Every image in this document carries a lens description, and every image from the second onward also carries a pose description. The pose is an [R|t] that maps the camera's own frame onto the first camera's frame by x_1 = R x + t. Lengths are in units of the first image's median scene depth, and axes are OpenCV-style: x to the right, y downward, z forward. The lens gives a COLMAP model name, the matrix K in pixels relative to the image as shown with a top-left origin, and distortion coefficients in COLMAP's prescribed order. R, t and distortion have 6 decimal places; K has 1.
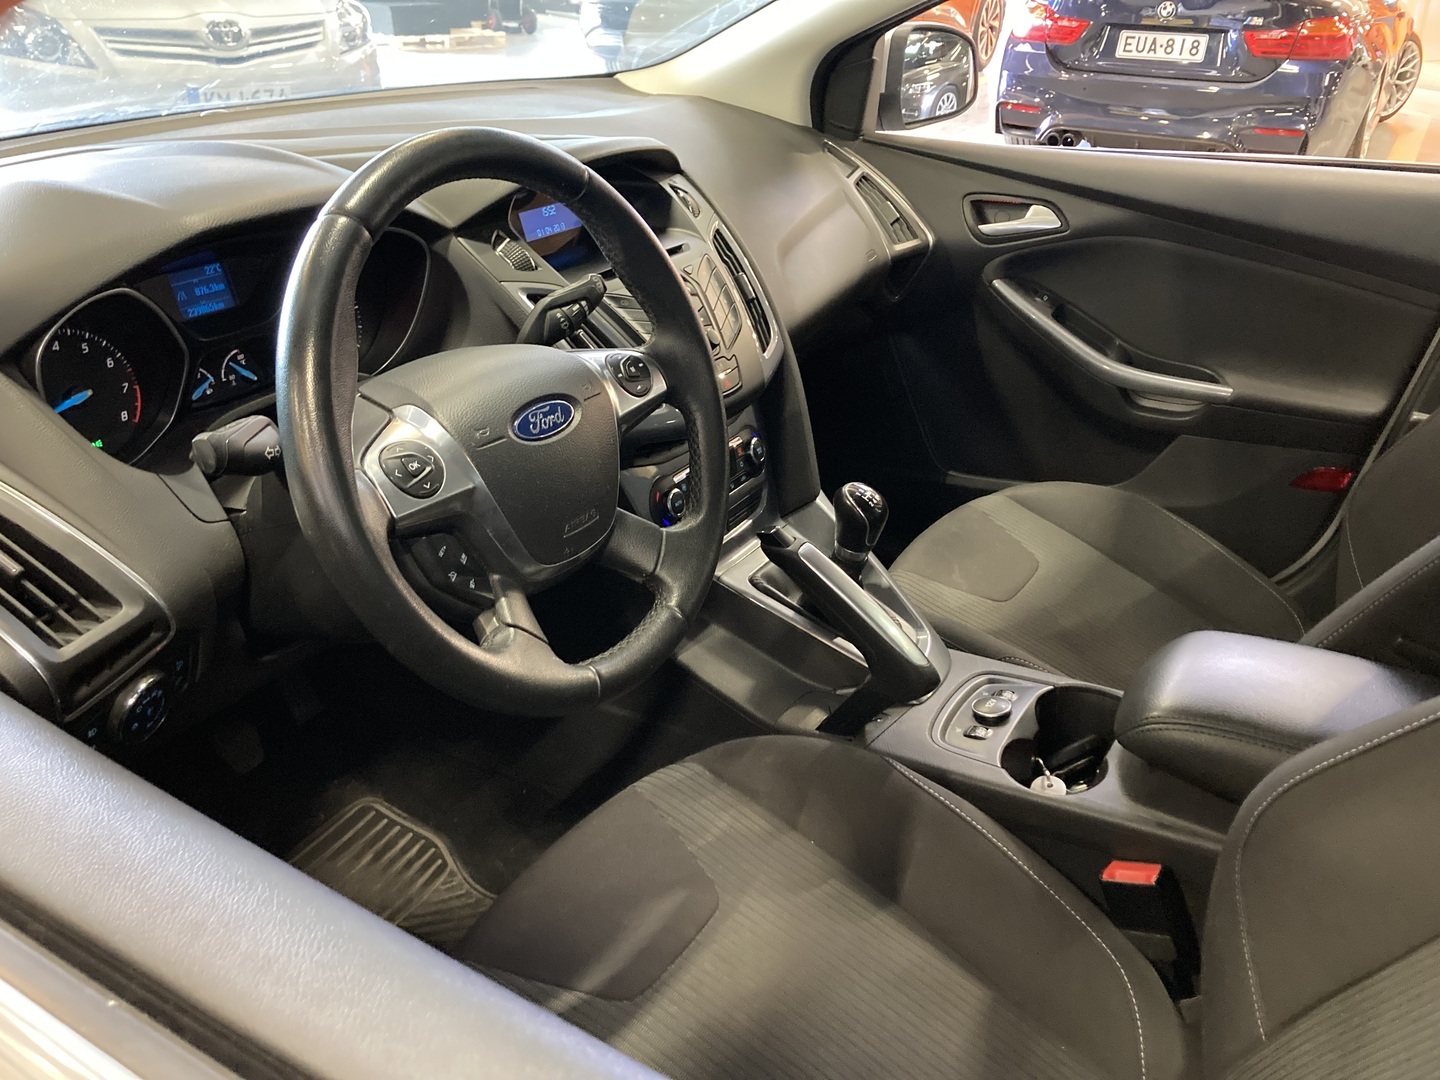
lens RADIAL K [[1170.2, 0, 719.8], [0, 1170.2, 540.3], [0, 0, 1]] dist [0.000944, -0.000037]
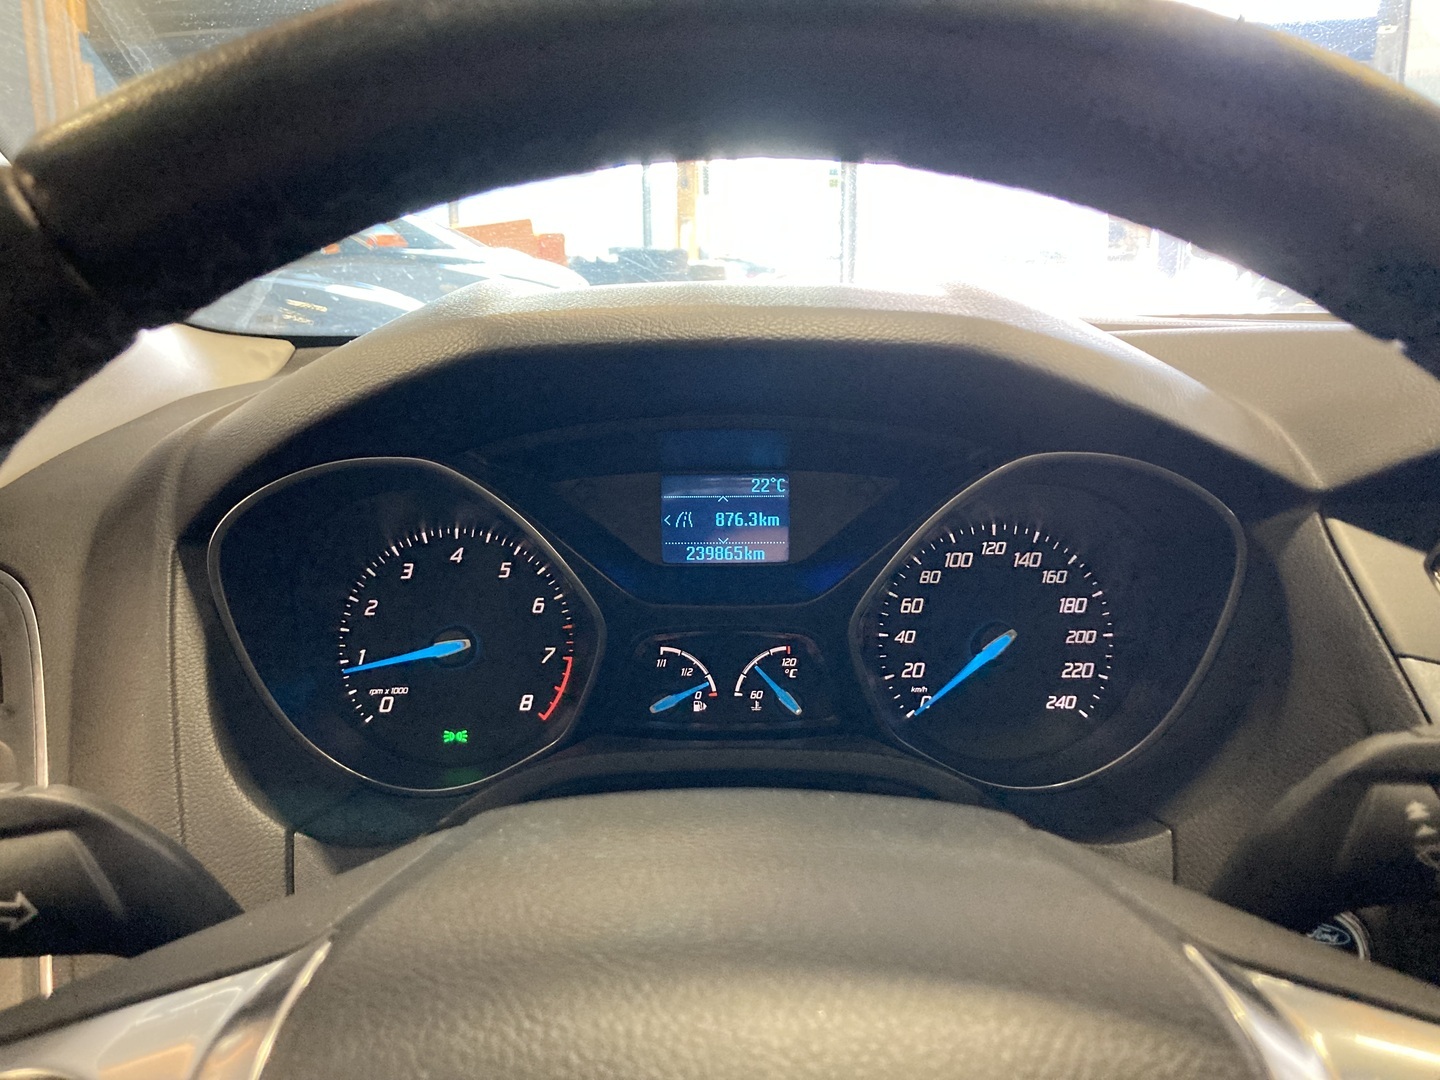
lens RADIAL K [[1170.2, 0, 719.7], [0, 1170.2, 539.4], [0, 0, 1]] dist [0.000944, -0.000037]
pose [[0.549897, 0.165038, -0.818764, -0.020376], [-0.376495, 0.924021, -0.066606, -0.163625], [0.745563, 0.344888, 0.570253, 0.682125]]
